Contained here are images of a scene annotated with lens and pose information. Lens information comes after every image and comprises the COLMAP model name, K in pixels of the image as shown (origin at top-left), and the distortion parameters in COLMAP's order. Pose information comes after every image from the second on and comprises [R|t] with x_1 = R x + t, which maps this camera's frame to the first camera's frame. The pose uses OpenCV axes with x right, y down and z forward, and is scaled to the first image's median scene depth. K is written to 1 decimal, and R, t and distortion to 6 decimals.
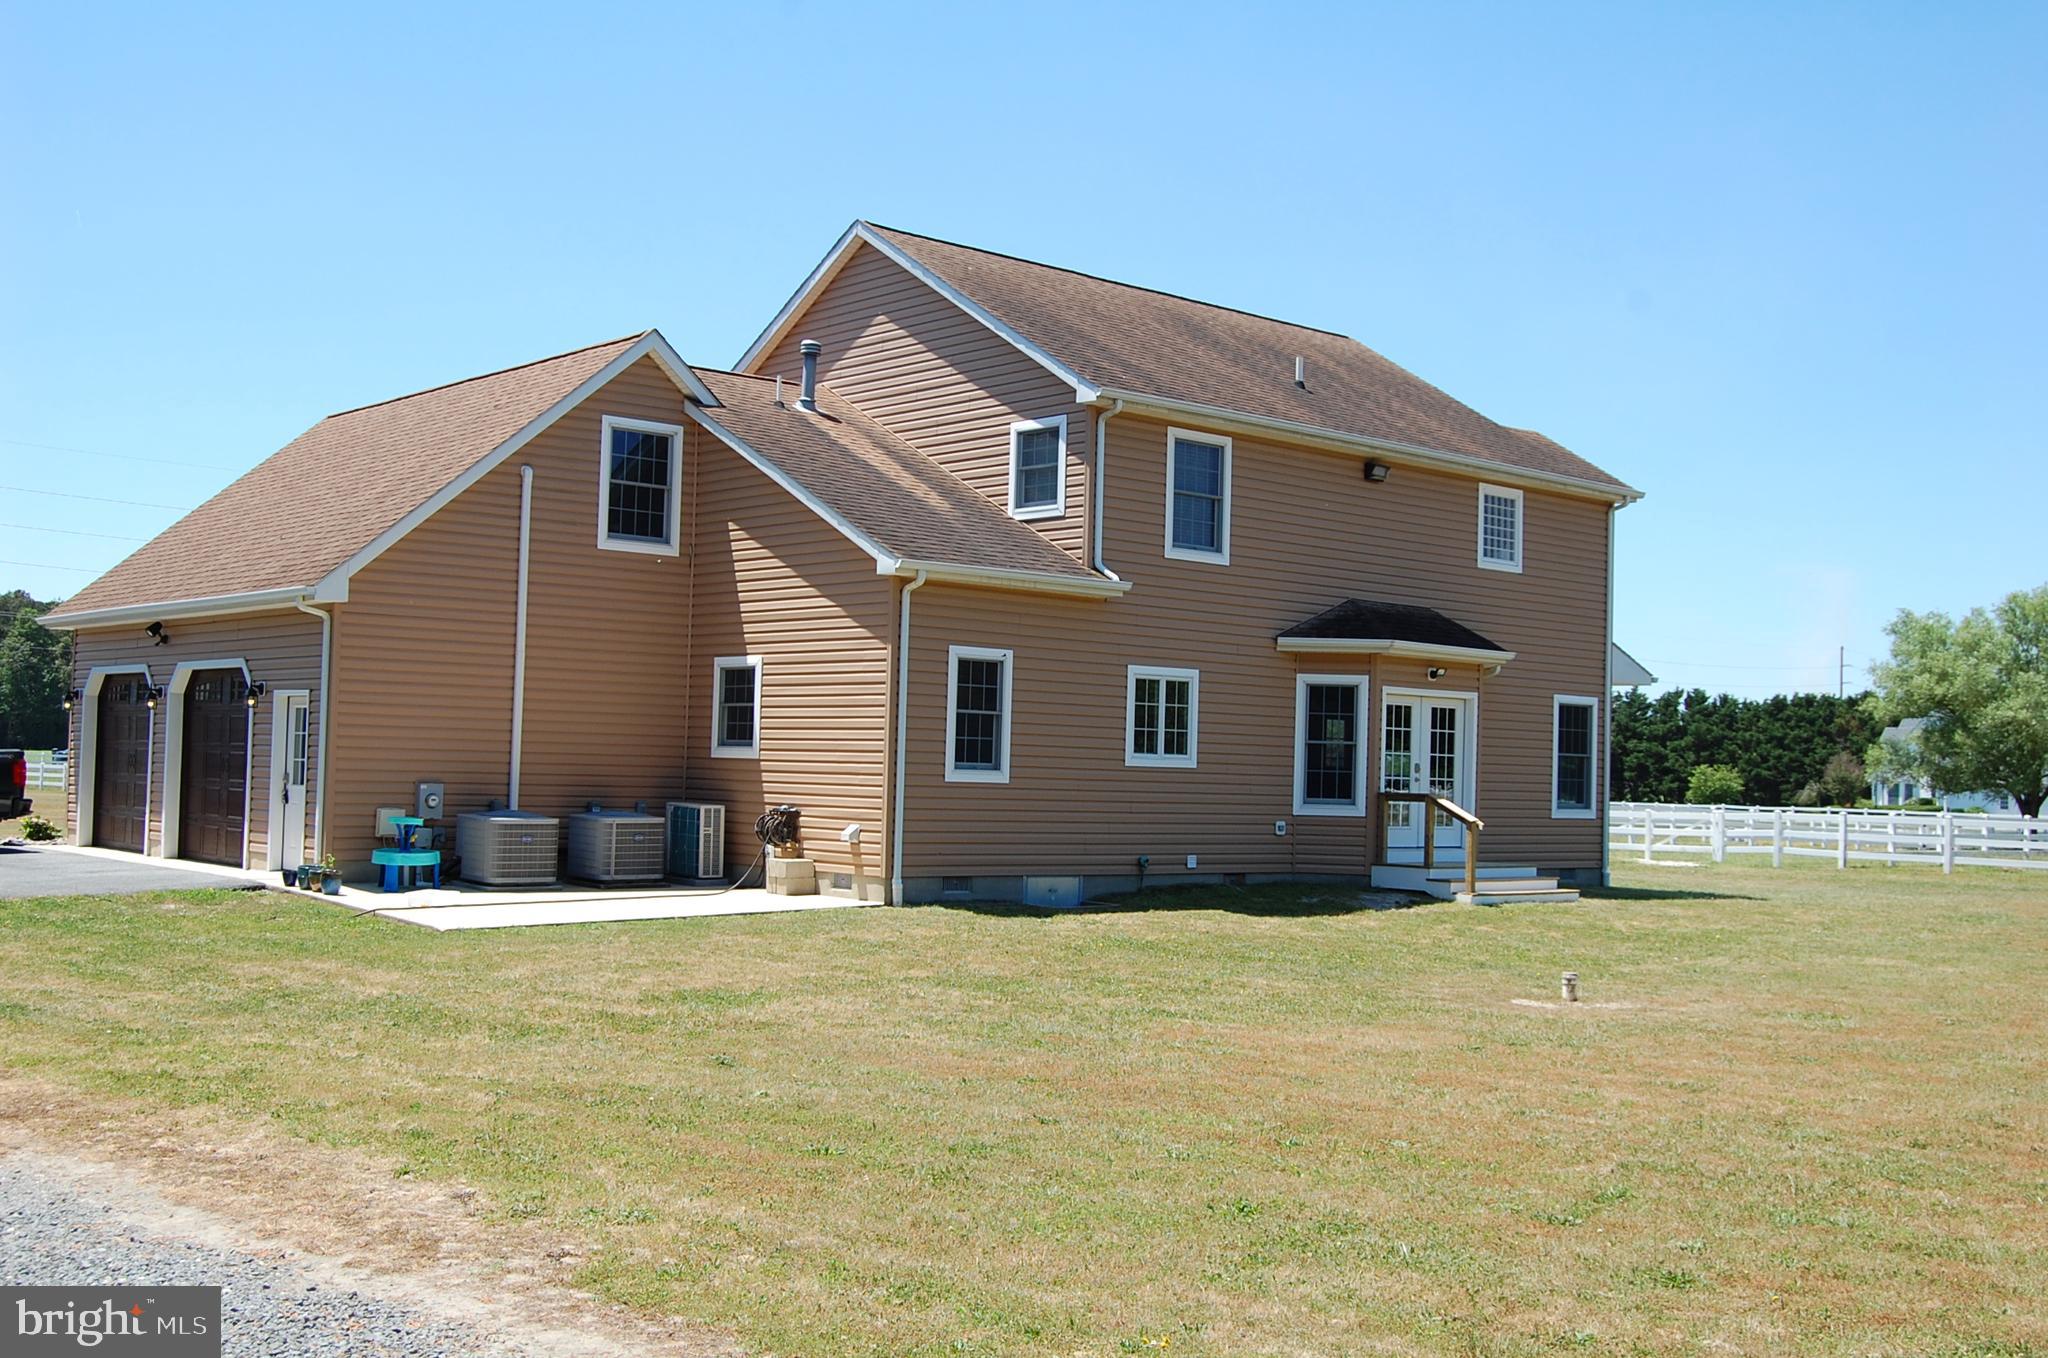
lens RADIAL K [[2184.1, 0, 1024.4], [0, 2184.1, 676.4], [0, 0, 1]] dist [-0.099891, 0.000000]
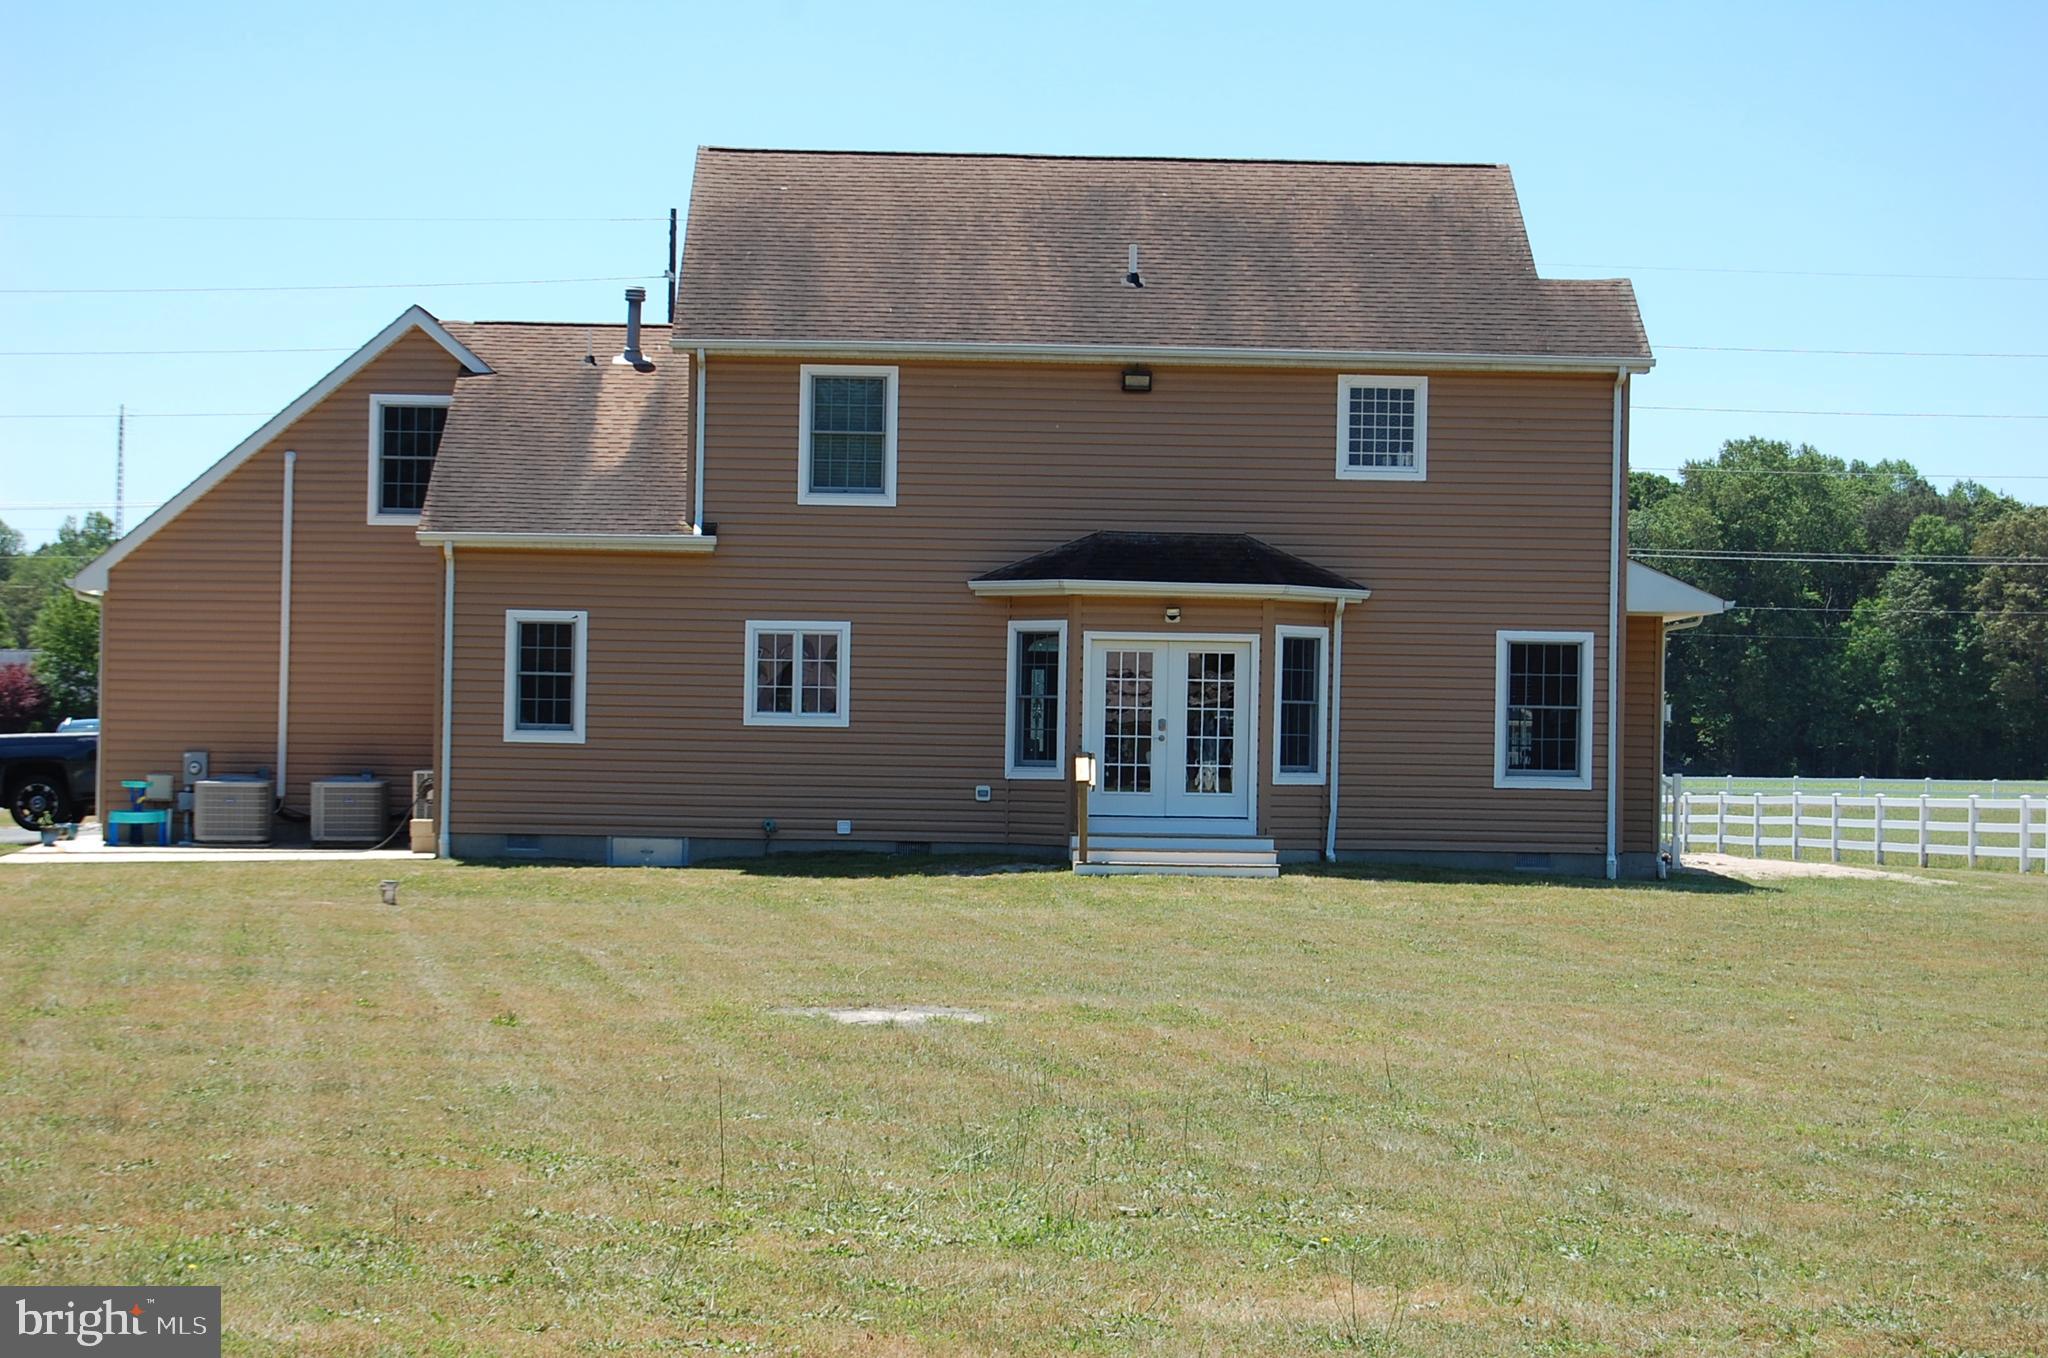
lens RADIAL K [[4815.1, 0, 1023.9], [0, 4815.1, 682.3], [0, 0, 1]] dist [0.056826, 0.000000]
pose [[0.751492, -0.024419, -0.659290, 1.502433], [0.032349, 0.999477, -0.000146, 0.025694], [0.658949, -0.021218, 0.751889, -0.501748]]
